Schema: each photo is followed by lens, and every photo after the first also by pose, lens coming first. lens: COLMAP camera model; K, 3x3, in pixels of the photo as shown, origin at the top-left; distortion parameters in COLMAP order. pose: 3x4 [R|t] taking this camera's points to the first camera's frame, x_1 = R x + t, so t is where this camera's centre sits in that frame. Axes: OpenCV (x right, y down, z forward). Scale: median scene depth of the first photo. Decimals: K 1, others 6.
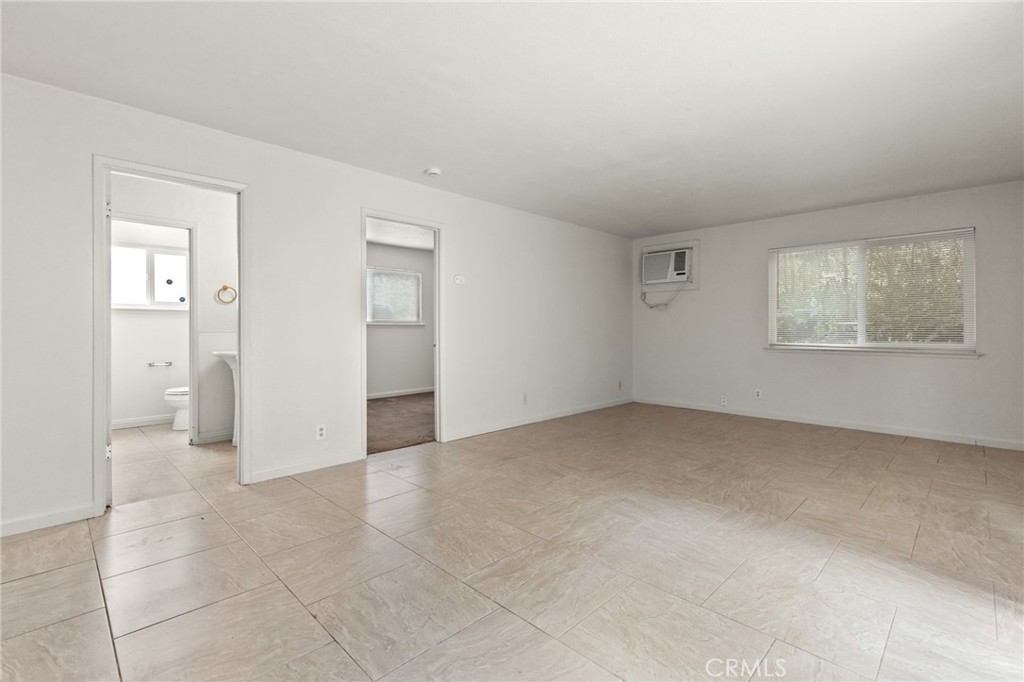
lens RADIAL K [[461.8, 0, 513.3], [0, 461.8, 335.0], [0, 0, 1]] dist [0.015593, 0.000083]
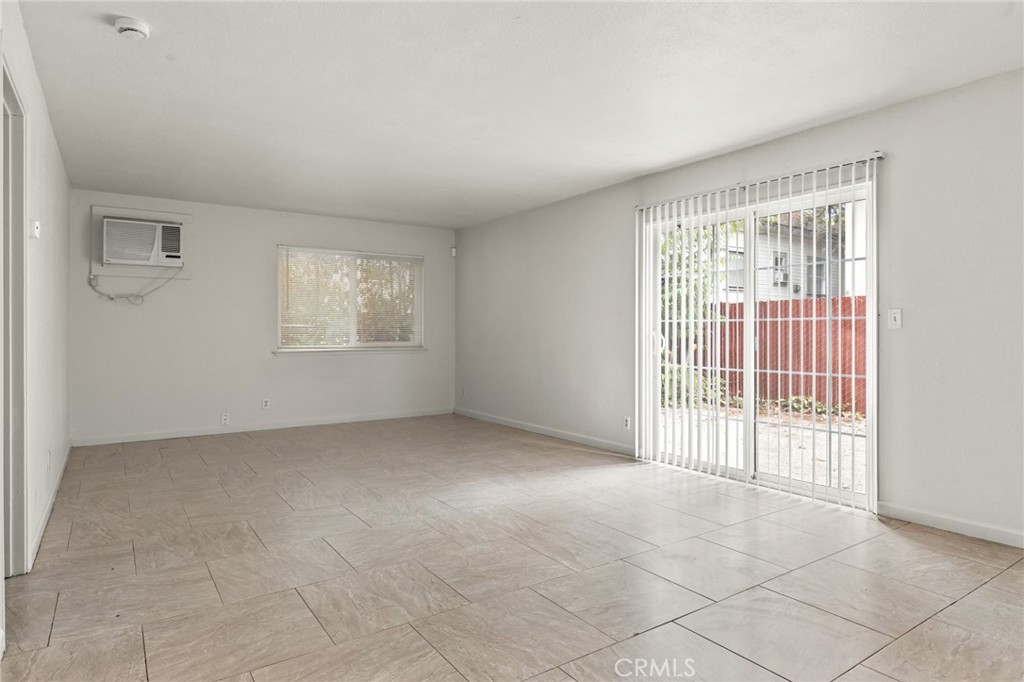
lens RADIAL K [[596.7, 0, 513.6], [0, 596.7, 336.1], [0, 0, 1]] dist [0.000486, 0.000114]
pose [[0.184549, -0.008276, 0.982788, -0.905097], [0.014629, 0.999877, 0.005672, -0.005073], [-0.982714, 0.013331, 0.184648, 0.554621]]
